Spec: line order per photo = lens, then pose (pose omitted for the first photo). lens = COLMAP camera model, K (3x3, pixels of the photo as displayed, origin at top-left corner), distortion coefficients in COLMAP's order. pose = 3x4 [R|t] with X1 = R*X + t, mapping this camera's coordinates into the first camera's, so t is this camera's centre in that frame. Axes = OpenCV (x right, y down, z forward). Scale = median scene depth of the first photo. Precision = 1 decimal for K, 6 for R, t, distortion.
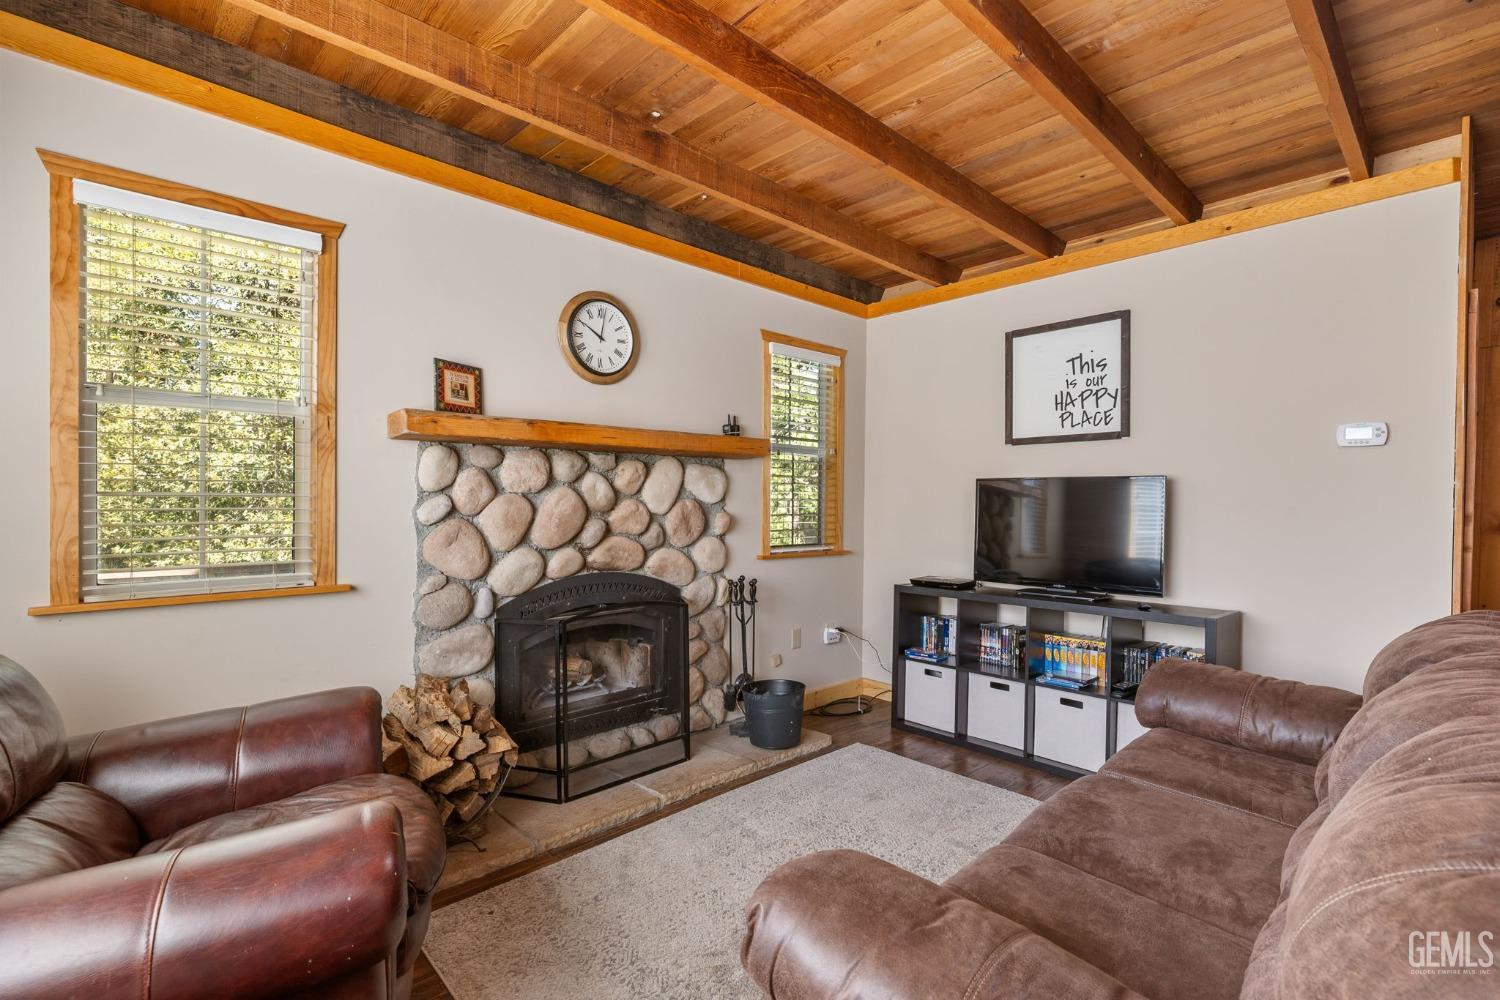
lens RADIAL K [[690.3, 0, 745.2], [0, 690.3, 503.8], [0, 0, 1]] dist [-0.001412, 0.001645]
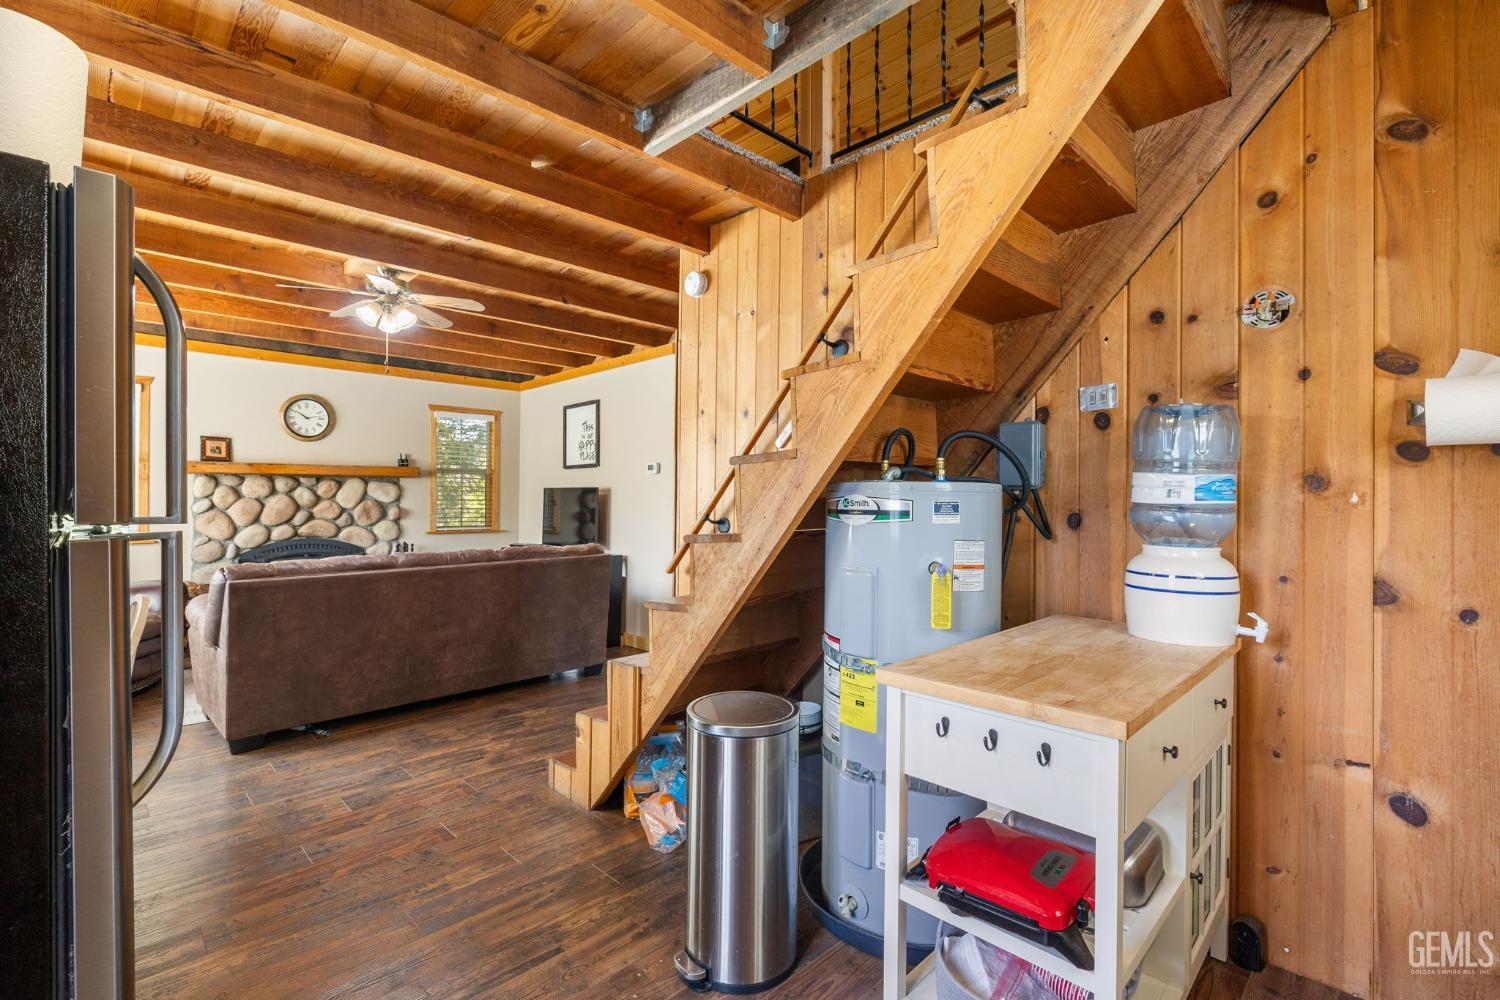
lens RADIAL K [[690.3, 0, 749.0], [0, 690.3, 492.0], [0, 0, 1]] dist [-0.001412, 0.001645]
pose [[0.999903, -0.004887, 0.013018, 0.997382], [0.005081, 0.999876, -0.014900, 0.004258], [-0.012944, 0.014965, 0.999804, -0.948242]]
